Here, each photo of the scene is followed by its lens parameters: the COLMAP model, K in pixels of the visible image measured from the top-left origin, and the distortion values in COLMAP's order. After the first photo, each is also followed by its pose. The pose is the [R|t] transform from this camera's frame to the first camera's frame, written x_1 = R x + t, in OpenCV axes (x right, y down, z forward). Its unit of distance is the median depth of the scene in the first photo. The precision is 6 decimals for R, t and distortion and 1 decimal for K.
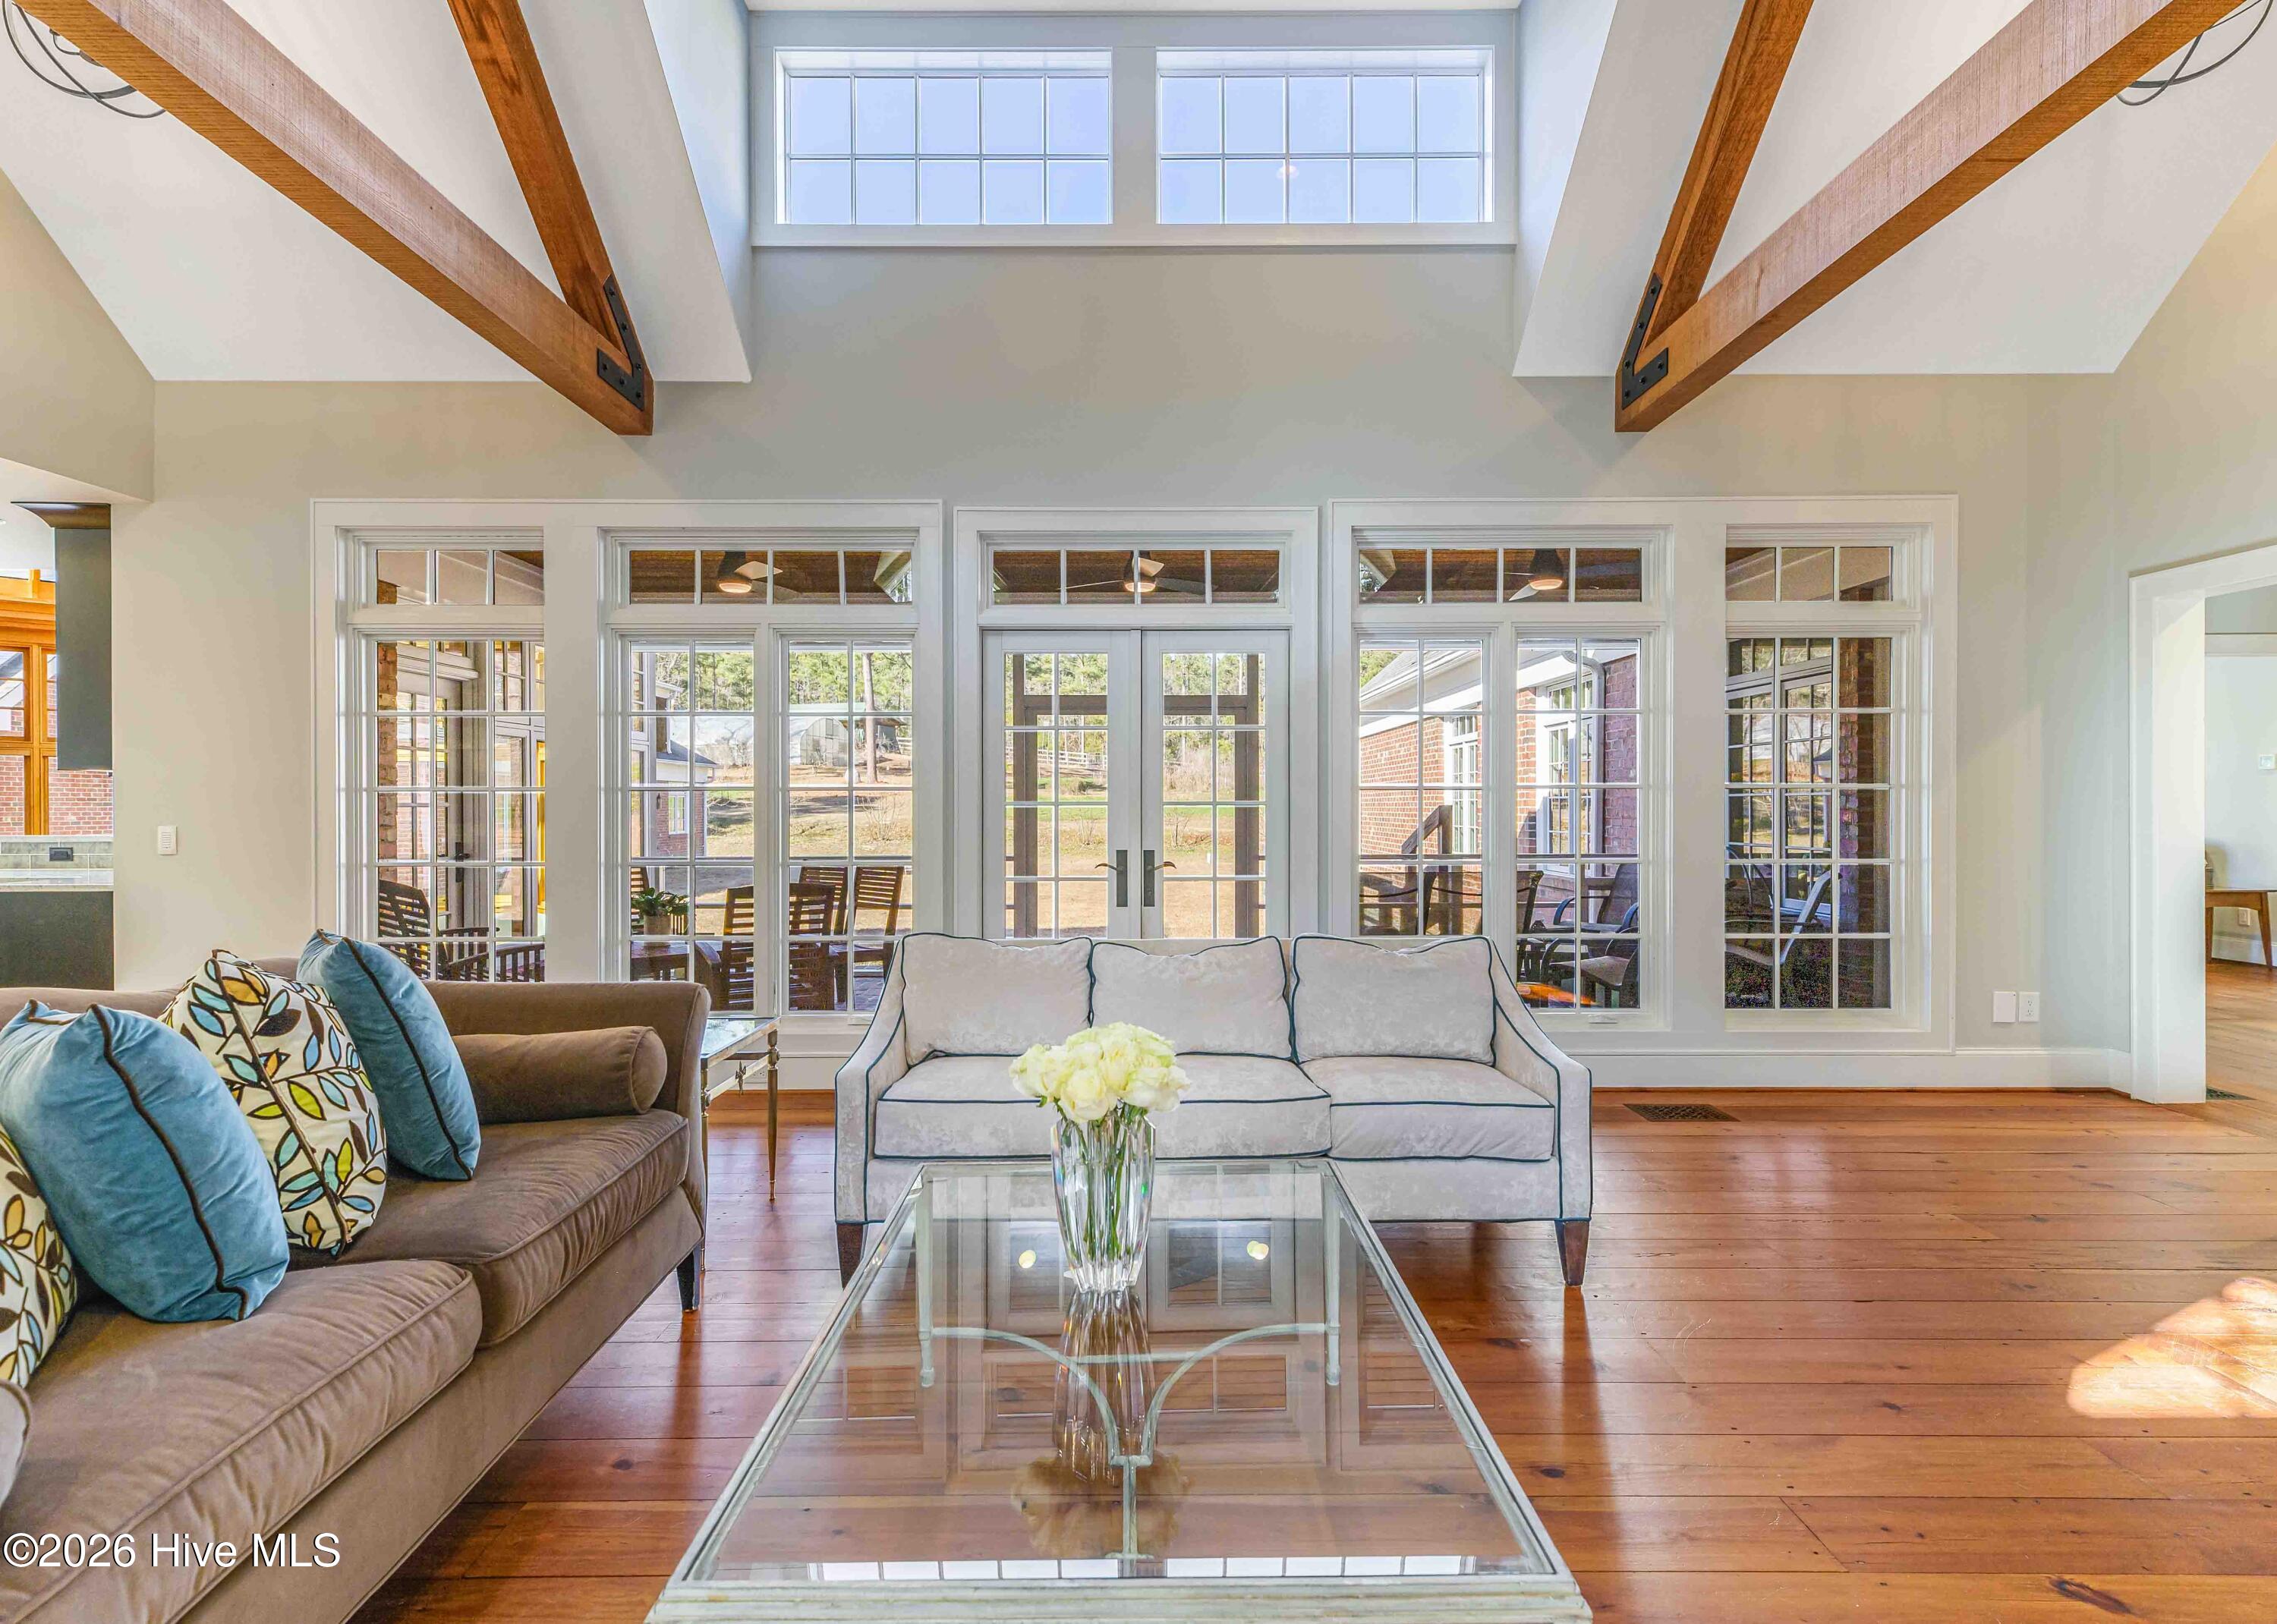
lens RADIAL K [[1199.6, 0, 1136.0], [0, 1199.6, 811.2], [0, 0, 1]] dist [0.002174, 0.001503]
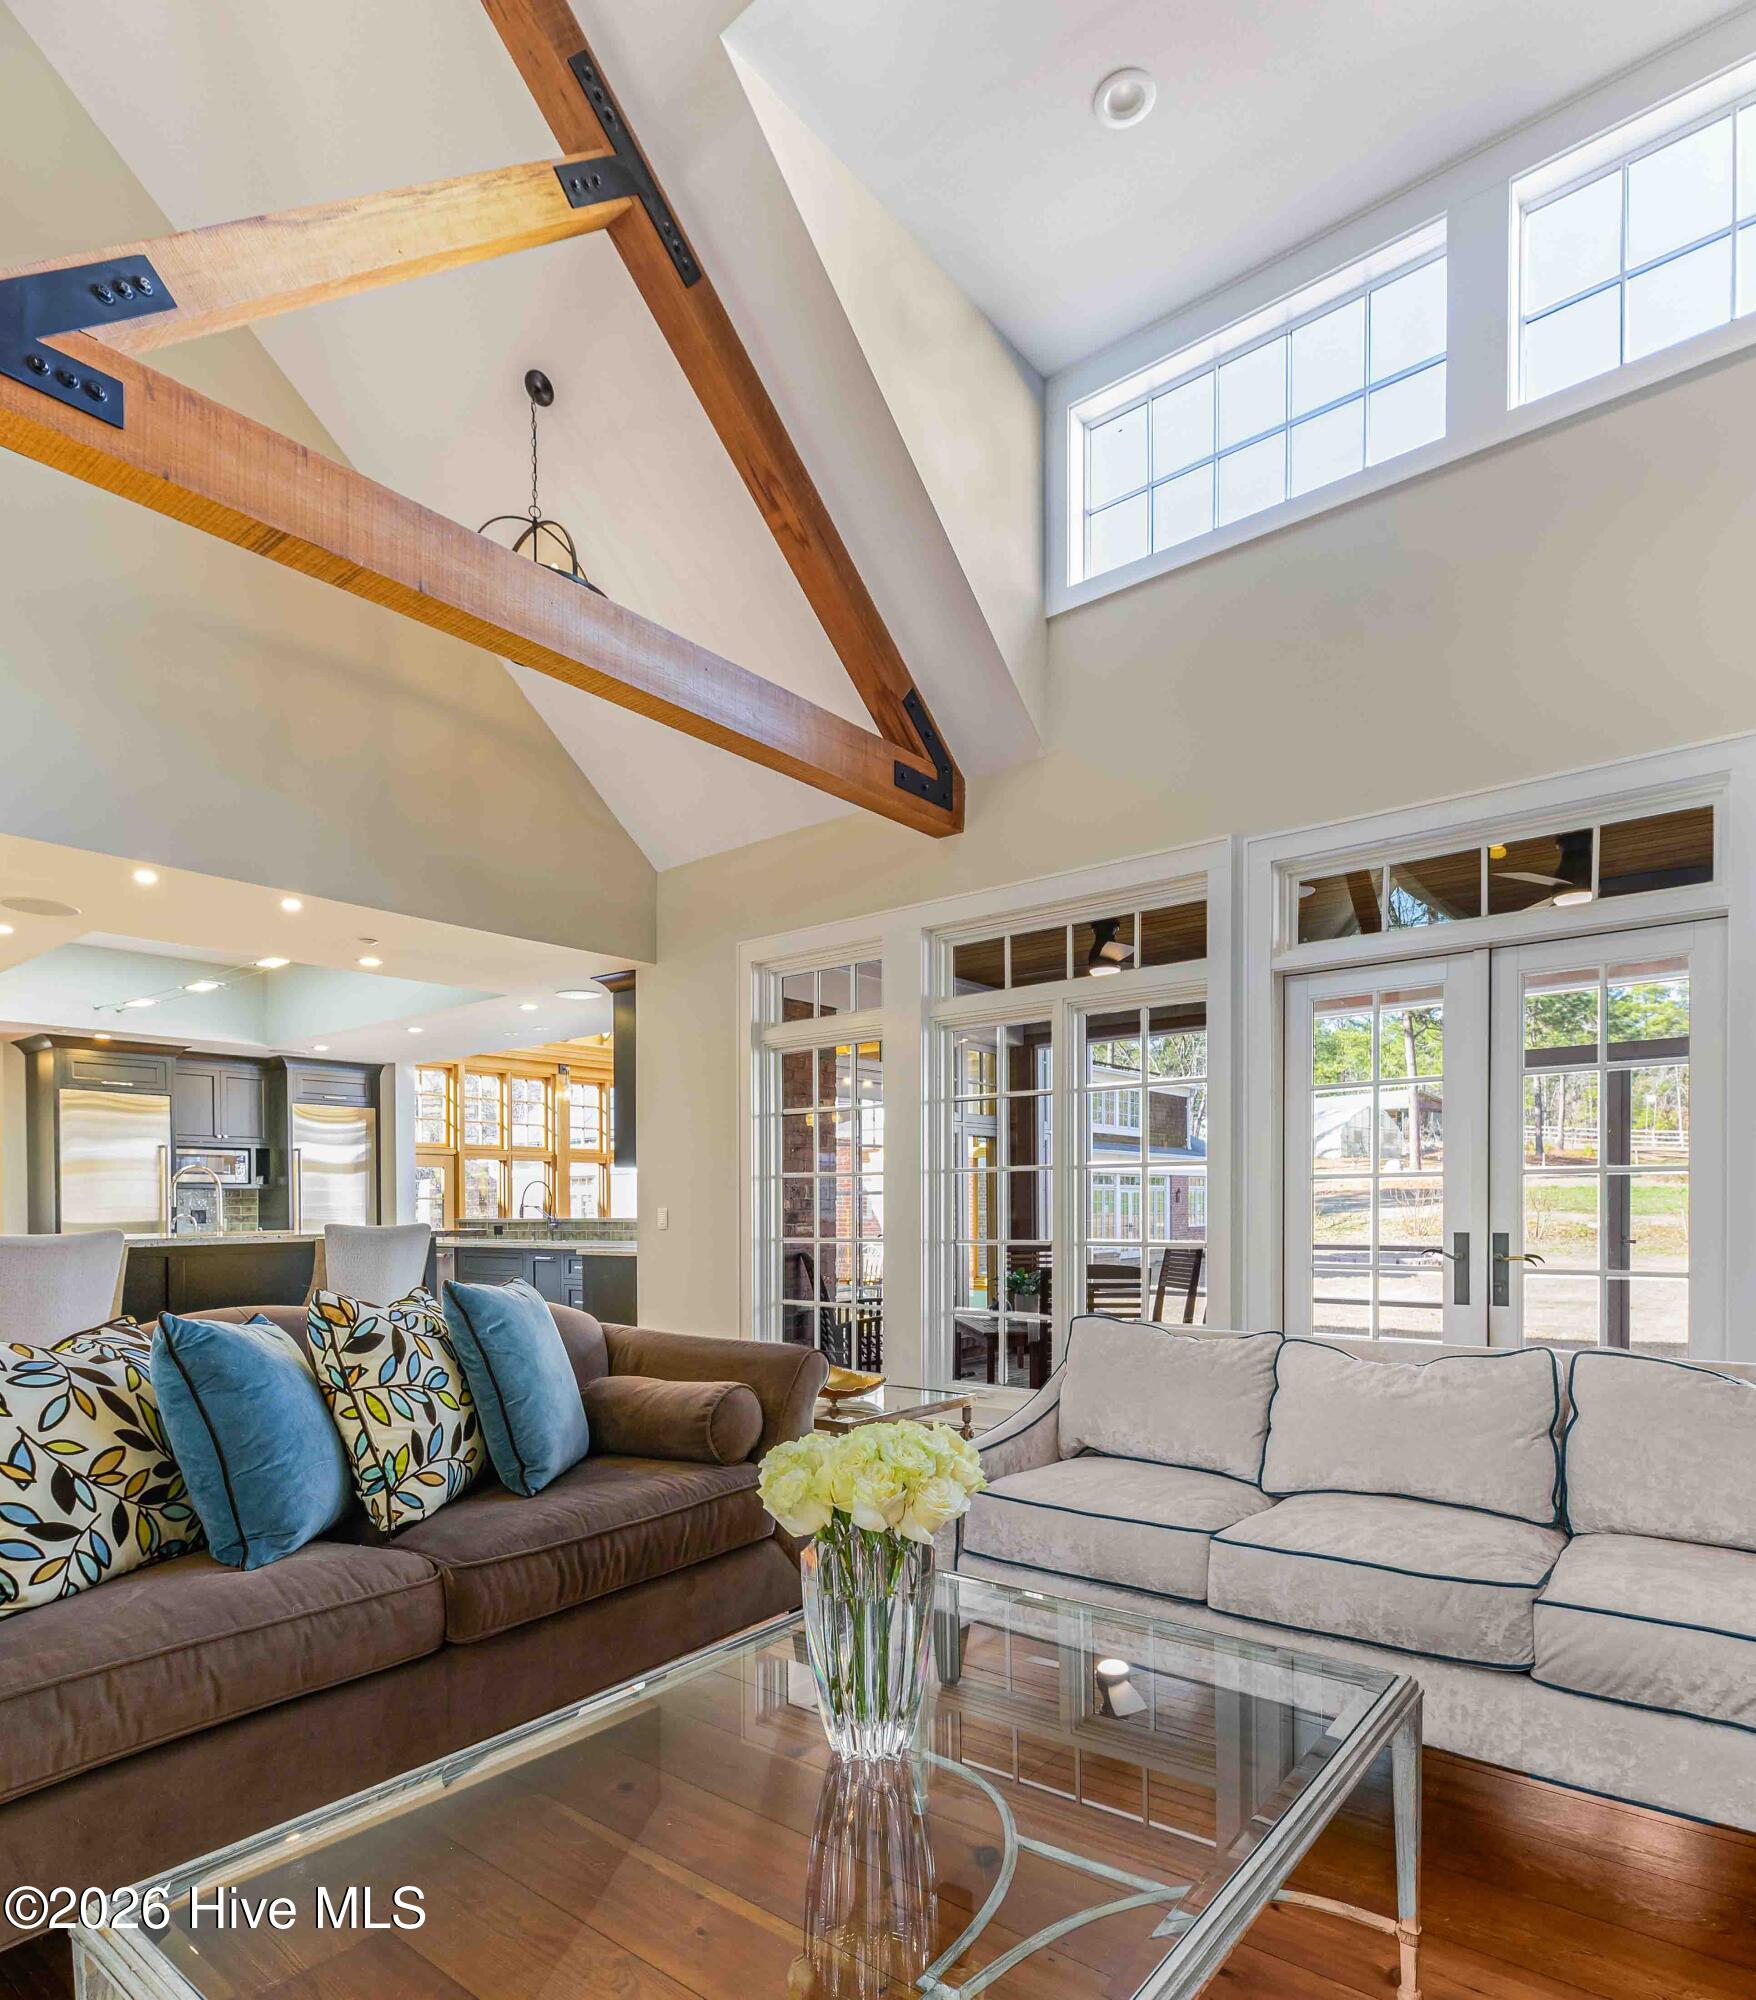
lens RADIAL K [[1160.4, 0, 841.7], [0, 1160.4, 1215.8], [0, 0, 1]] dist [0.008906, -0.002219]
pose [[0.764755, -0.000821, -0.644321, 0.245854], [0.005062, 0.999976, 0.004734, 0.023309], [0.644302, -0.006882, 0.764741, 0.225824]]
